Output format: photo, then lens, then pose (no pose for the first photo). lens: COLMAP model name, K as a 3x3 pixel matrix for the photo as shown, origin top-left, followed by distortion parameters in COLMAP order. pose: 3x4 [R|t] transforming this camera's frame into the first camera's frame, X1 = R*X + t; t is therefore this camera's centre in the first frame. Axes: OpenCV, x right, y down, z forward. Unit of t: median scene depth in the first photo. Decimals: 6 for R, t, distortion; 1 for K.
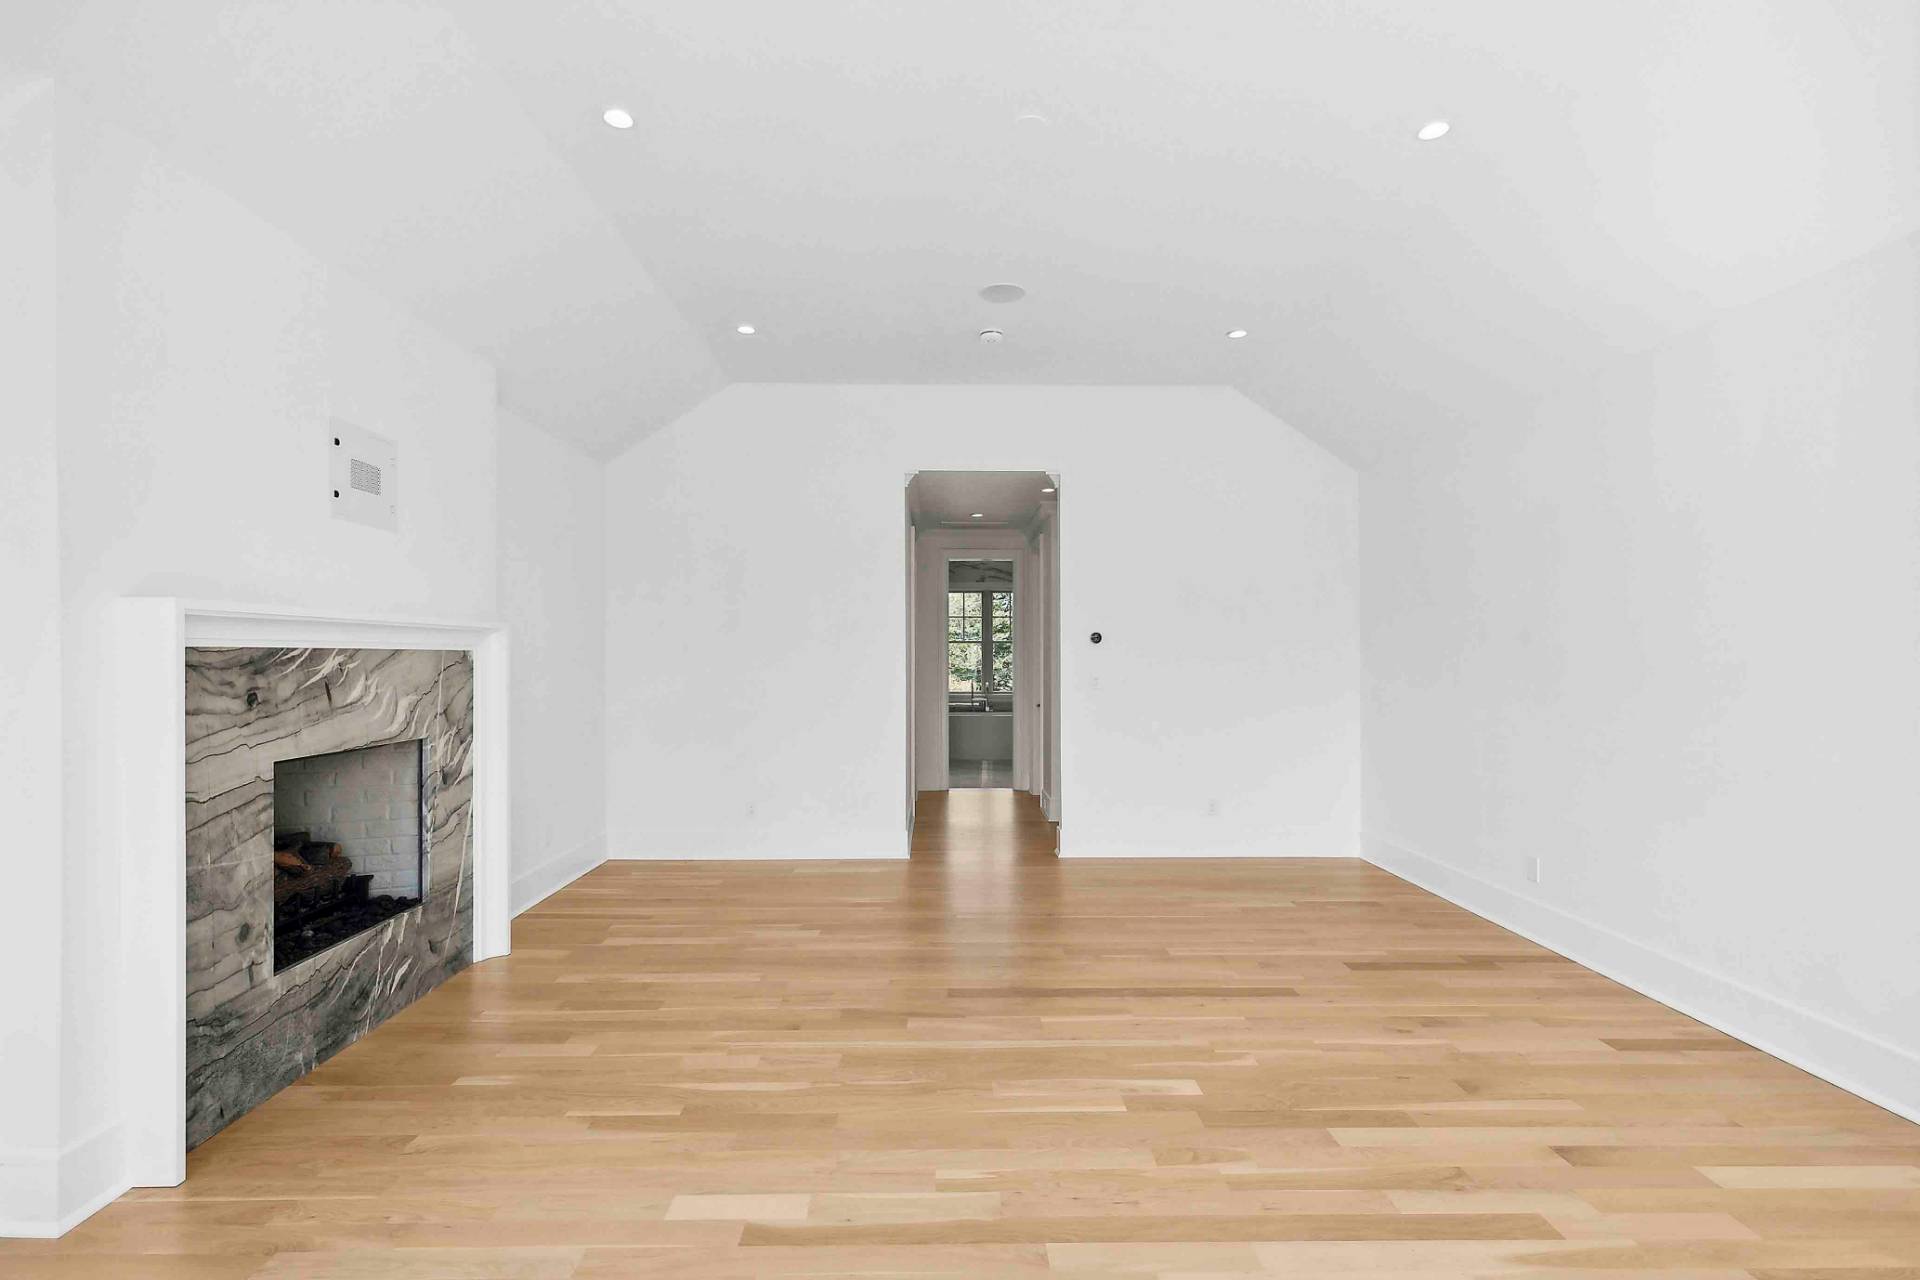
lens RADIAL K [[886.1, 0, 959.7], [0, 886.1, 648.5], [0, 0, 1]] dist [0.002765, 0.000859]
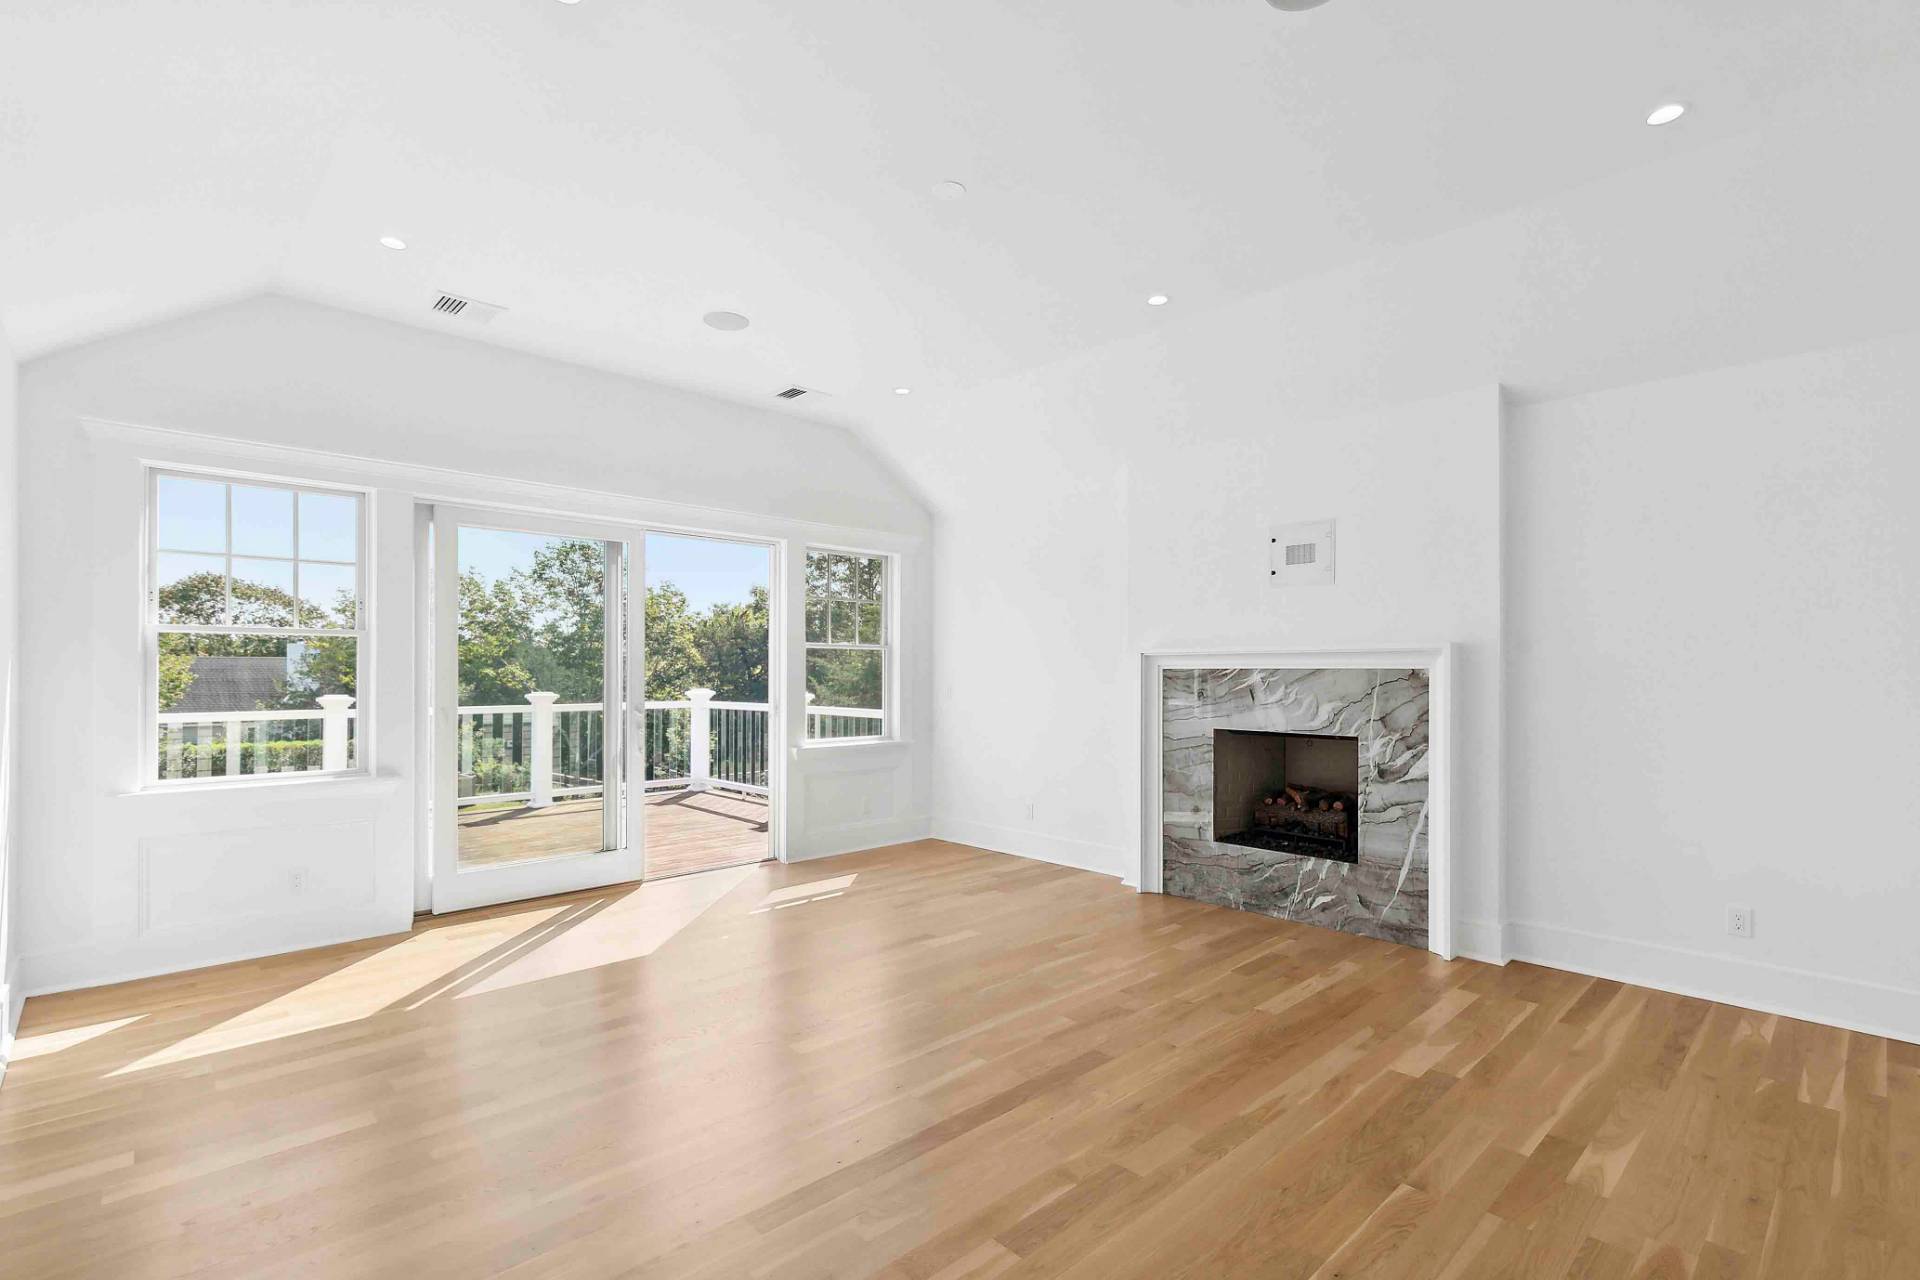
lens RADIAL K [[886.1, 0, 955.9], [0, 886.1, 650.9], [0, 0, 1]] dist [0.002765, 0.000859]
pose [[-0.738419, -0.013521, -0.674206, 0.837693], [0.005587, 0.999642, -0.026167, 0.006826], [0.674319, -0.023089, -0.738079, 1.852665]]
